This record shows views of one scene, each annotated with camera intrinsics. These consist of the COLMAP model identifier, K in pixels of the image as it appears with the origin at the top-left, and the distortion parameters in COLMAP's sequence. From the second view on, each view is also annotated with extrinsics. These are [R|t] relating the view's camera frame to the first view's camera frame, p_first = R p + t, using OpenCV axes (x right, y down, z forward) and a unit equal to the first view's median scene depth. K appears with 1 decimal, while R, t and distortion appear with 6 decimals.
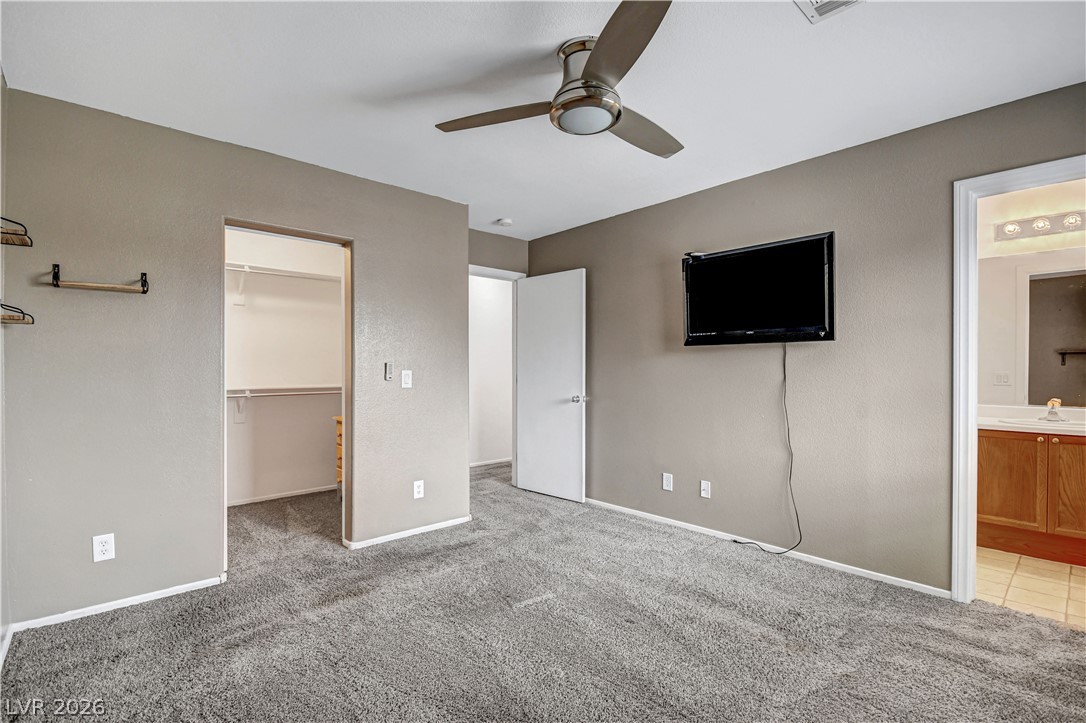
lens RADIAL K [[506.6, 0, 539.5], [0, 506.6, 349.8], [0, 0, 1]] dist [0.000416, -0.004556]
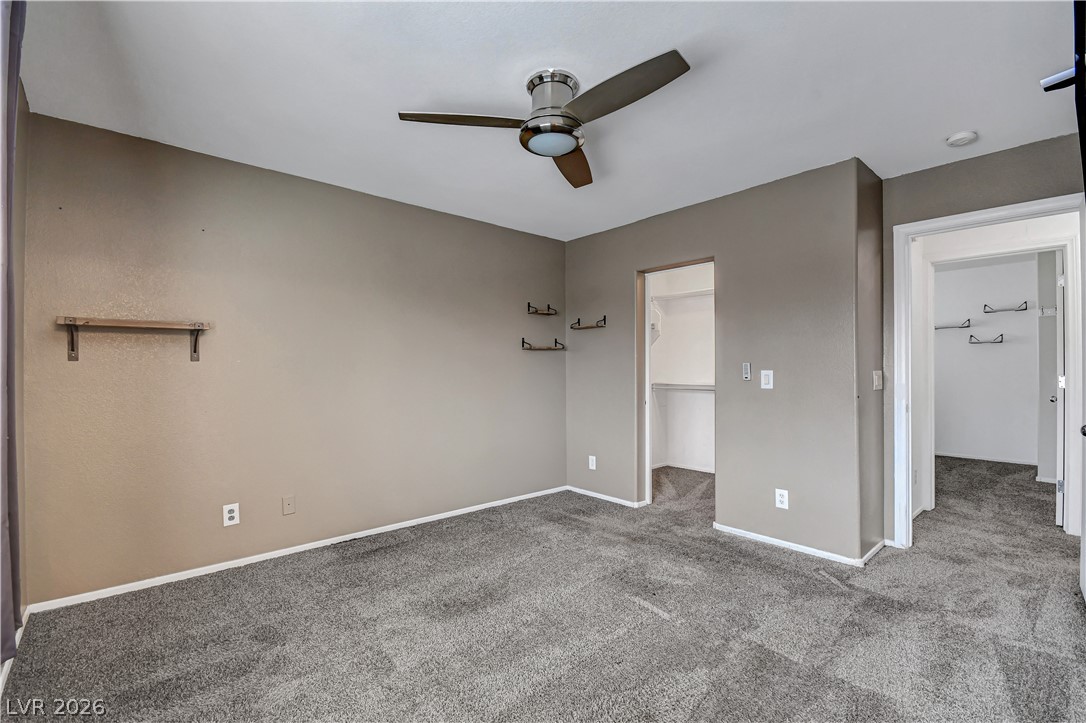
lens RADIAL K [[479.1, 0, 540.2], [0, 479.1, 364.1], [0, 0, 1]] dist [0.002808, -0.008063]
pose [[-0.012186, -0.001965, -0.999924, 0.885297], [0.039214, 0.999228, -0.002442, 0.015052], [0.999157, -0.039241, -0.012100, 0.780140]]
